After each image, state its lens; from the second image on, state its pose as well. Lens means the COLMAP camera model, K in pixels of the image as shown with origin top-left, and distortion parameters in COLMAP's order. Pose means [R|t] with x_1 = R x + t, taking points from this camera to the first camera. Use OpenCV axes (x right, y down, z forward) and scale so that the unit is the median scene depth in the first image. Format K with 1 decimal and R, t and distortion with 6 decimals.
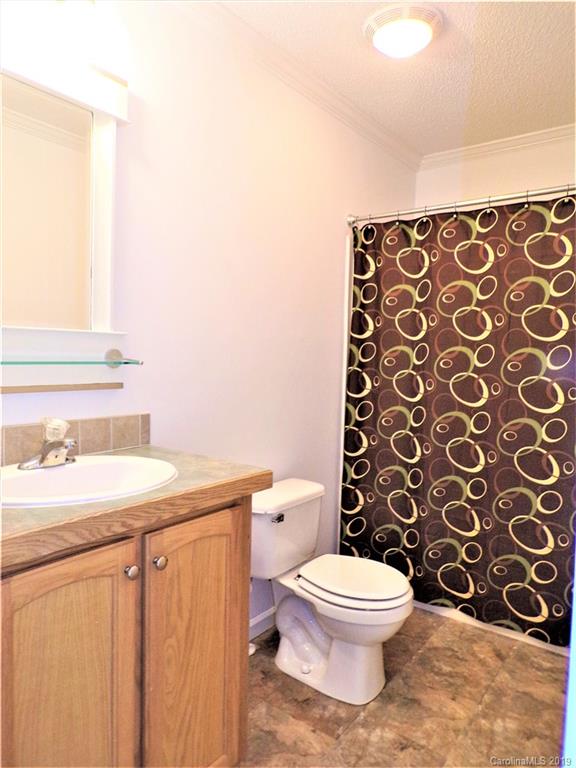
lens RADIAL K [[513.4, 0, 288.0], [0, 513.4, 384.0], [0, 0, 1]] dist [-0.044264, 0.056313]
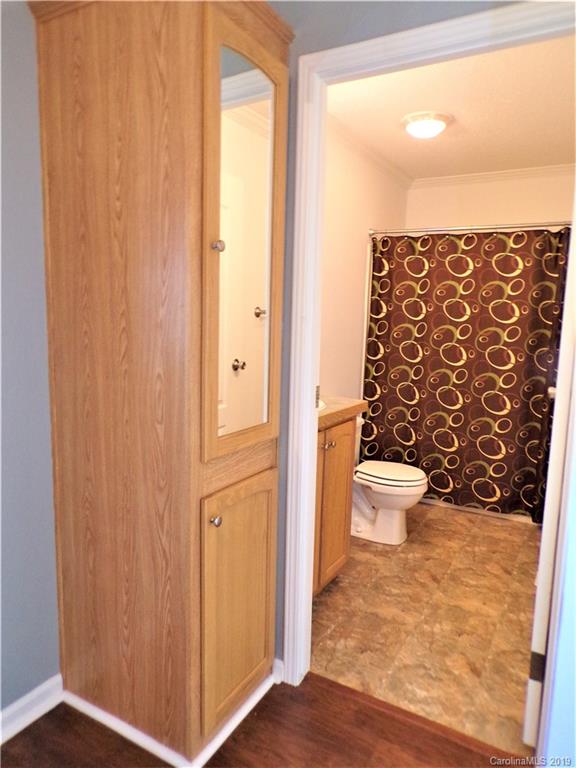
lens RADIAL K [[529.2, 0, 288.0], [0, 529.2, 384.0], [0, 0, 1]] dist [0.004890, 0.001261]
pose [[0.988327, 0.001540, 0.152338, -0.346085], [-0.009913, 0.998480, 0.054216, 0.018098], [-0.152023, -0.055093, 0.986840, -0.448490]]
